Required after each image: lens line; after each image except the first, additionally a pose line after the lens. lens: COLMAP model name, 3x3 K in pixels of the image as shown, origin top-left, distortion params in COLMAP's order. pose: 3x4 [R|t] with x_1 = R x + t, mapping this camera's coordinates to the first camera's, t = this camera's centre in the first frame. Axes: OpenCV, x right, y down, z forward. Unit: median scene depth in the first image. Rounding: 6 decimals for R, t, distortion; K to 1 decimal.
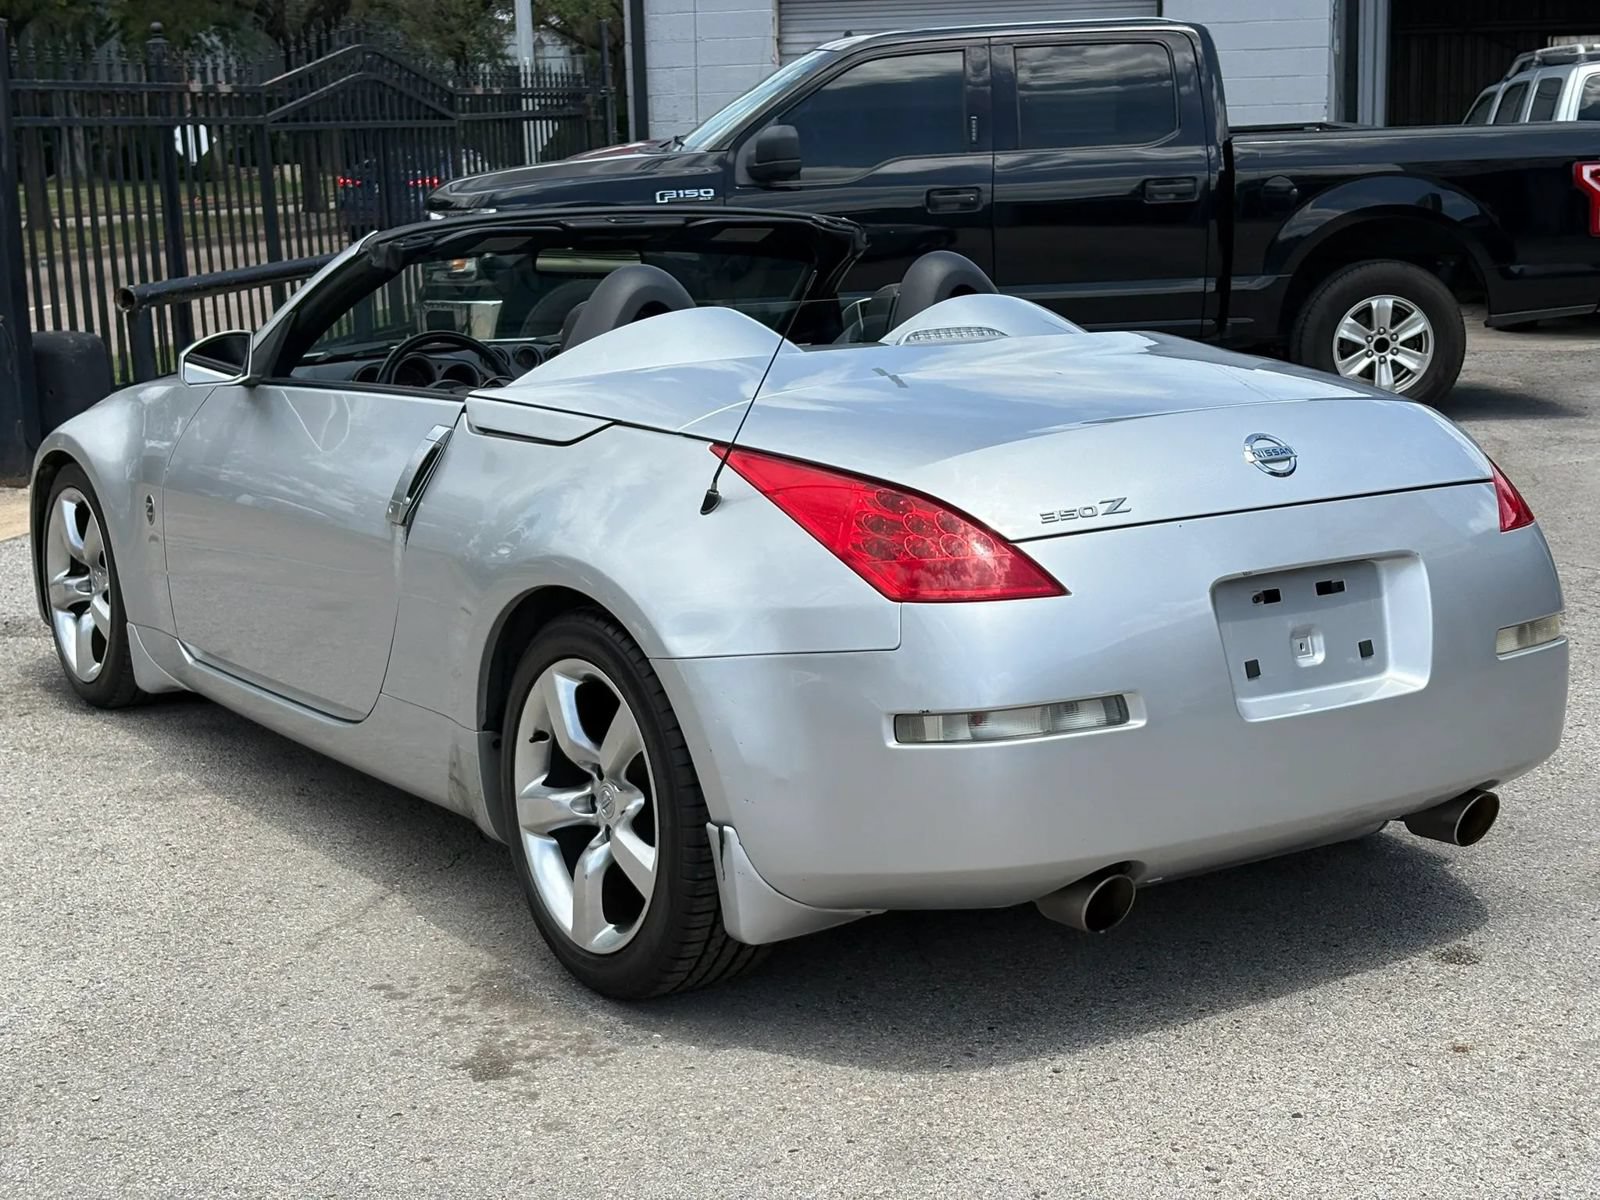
lens RADIAL K [[2281.7, 0, 800.0], [0, 2281.7, 600.0], [0, 0, 1]] dist [-0.016720, -0.456939]
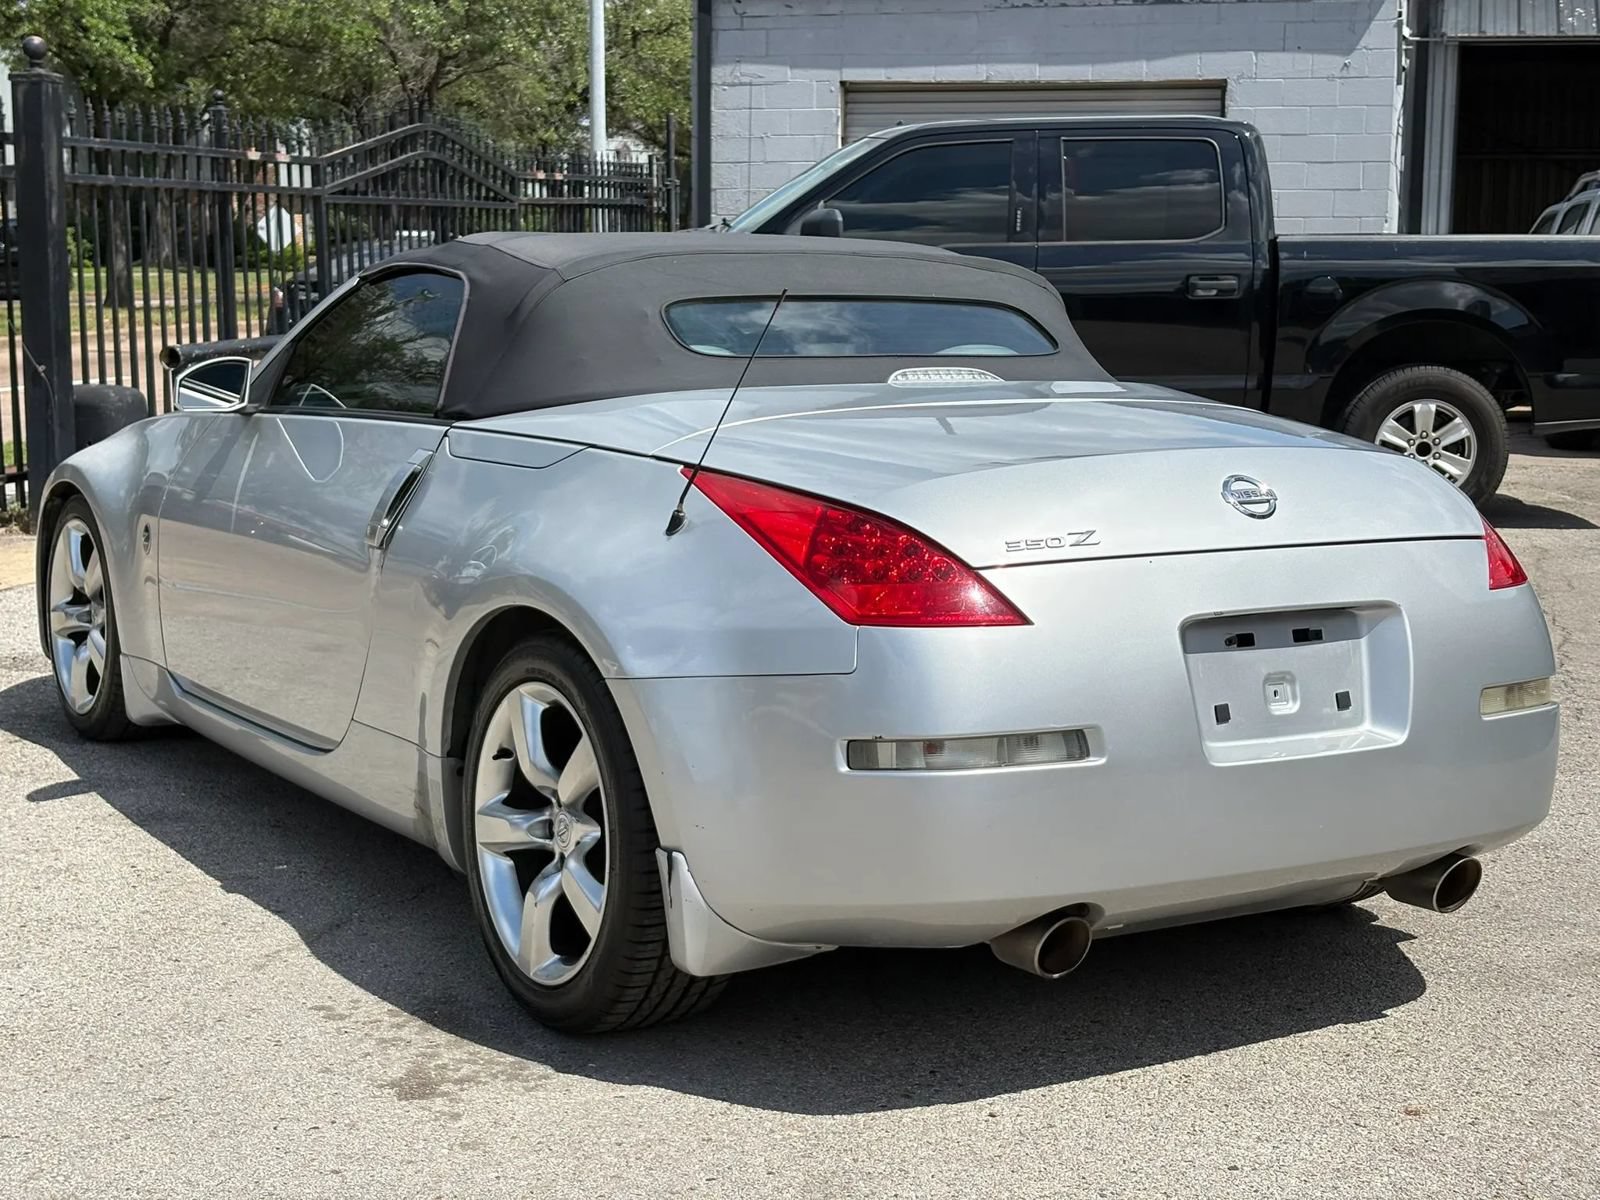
lens RADIAL K [[2281.7, 0, 800.0], [0, 2281.7, 600.0], [0, 0, 1]] dist [-0.016720, -0.456939]
pose [[0.998868, 0.039639, -0.026298, 0.039263], [-0.040830, 0.998088, -0.046411, 0.031725], [0.024408, 0.047432, 0.998576, 0.022073]]
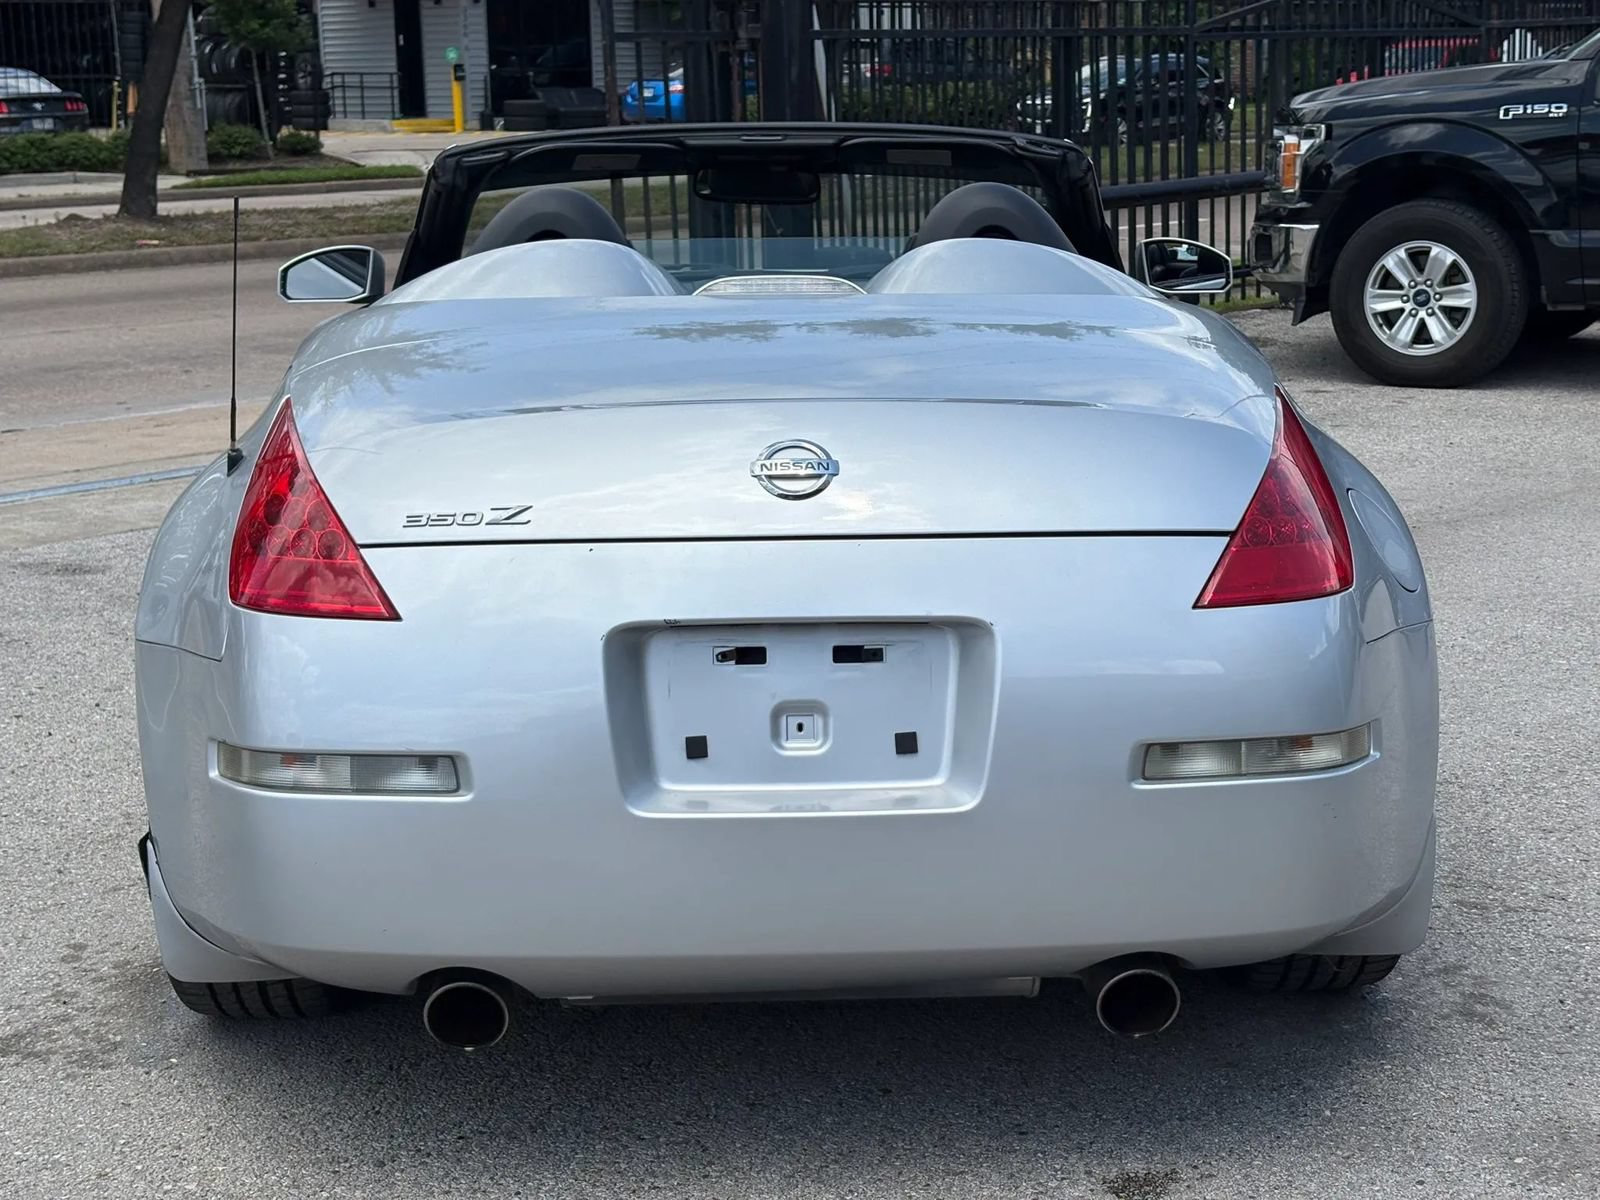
lens RADIAL K [[2219.2, 0, 800.0], [0, 2219.2, 600.0], [0, 0, 1]] dist [0.145334, -0.099447]
pose [[0.866265, 0.116525, -0.485805, 0.531324], [-0.097941, 0.993160, 0.063574, -0.062694], [0.489890, -0.007492, 0.871752, 0.348176]]
